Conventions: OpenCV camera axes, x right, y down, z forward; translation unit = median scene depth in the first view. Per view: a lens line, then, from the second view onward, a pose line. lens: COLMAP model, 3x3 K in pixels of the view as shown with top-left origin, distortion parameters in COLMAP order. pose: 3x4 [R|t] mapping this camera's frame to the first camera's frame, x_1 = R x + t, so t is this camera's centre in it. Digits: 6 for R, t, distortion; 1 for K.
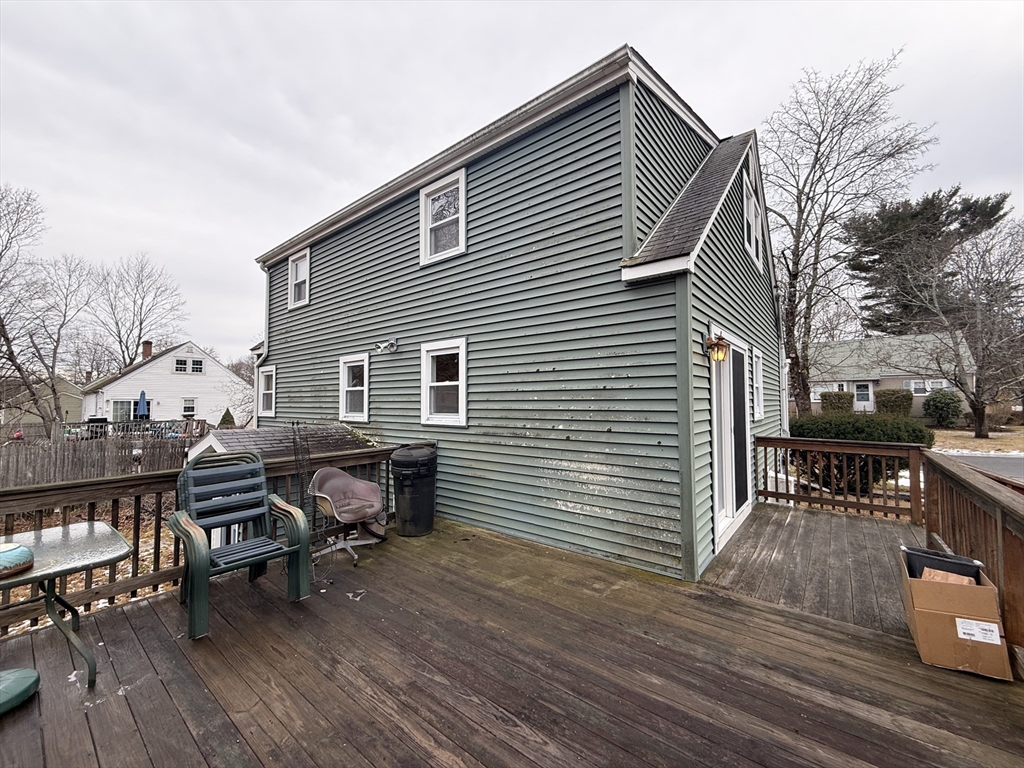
lens RADIAL K [[409.4, 0, 511.2], [0, 409.4, 382.5], [0, 0, 1]] dist [-0.001062, -0.000220]
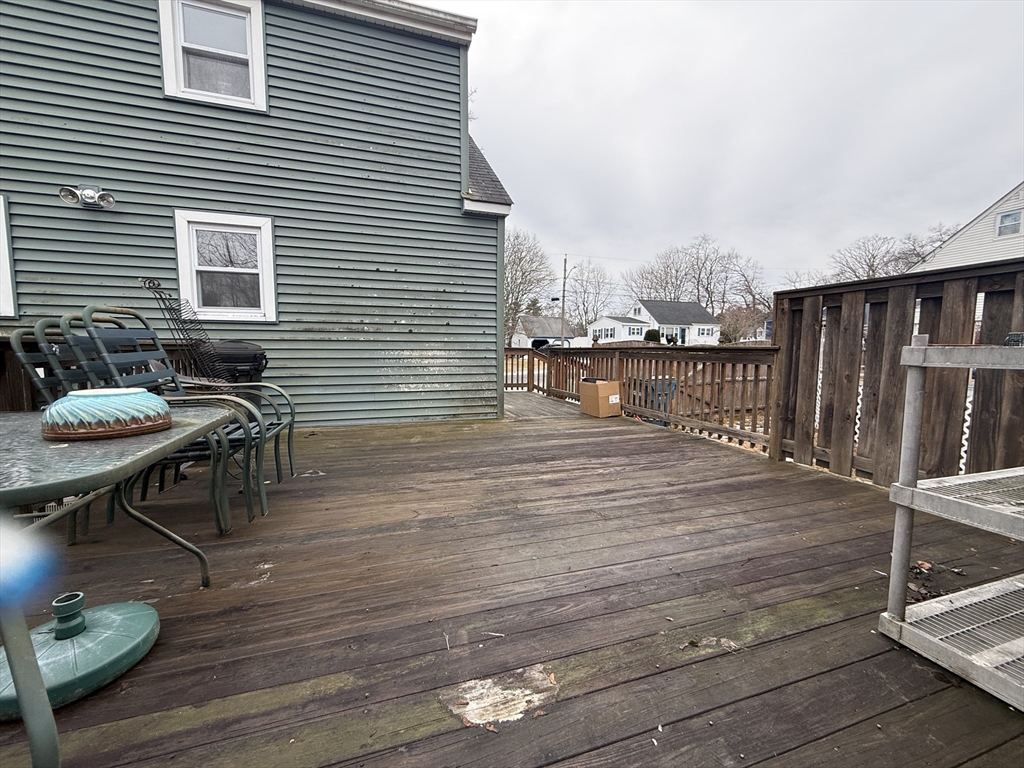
lens RADIAL K [[409.4, 0, 511.1], [0, 409.4, 384.5], [0, 0, 1]] dist [-0.001062, -0.000220]
pose [[0.541057, -0.062364, 0.838671, -0.674639], [-0.045463, 0.993619, 0.103216, 0.145687], [-0.839756, -0.093975, 0.534769, 0.096415]]
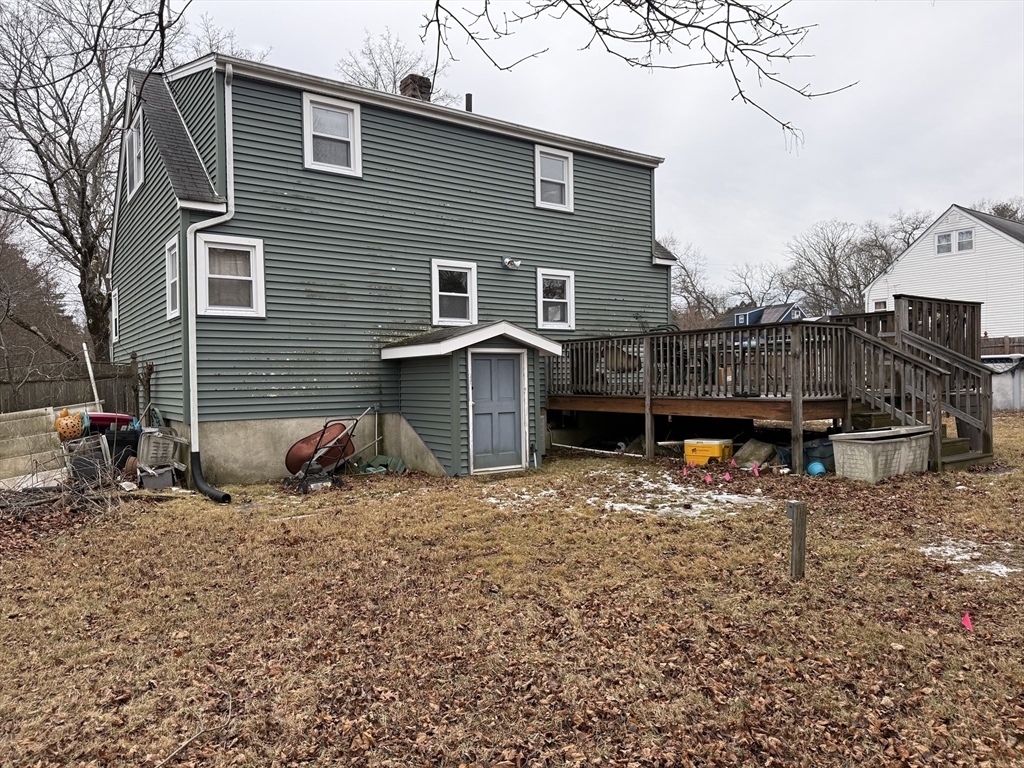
lens RADIAL K [[717.2, 0, 504.5], [0, 717.2, 390.2], [0, 0, 1]] dist [0.041574, -0.078388]
pose [[0.280218, -0.011398, 0.959869, -3.140608], [-0.027534, 0.999423, 0.019906, 0.324911], [-0.959541, -0.032007, 0.279743, 0.574408]]
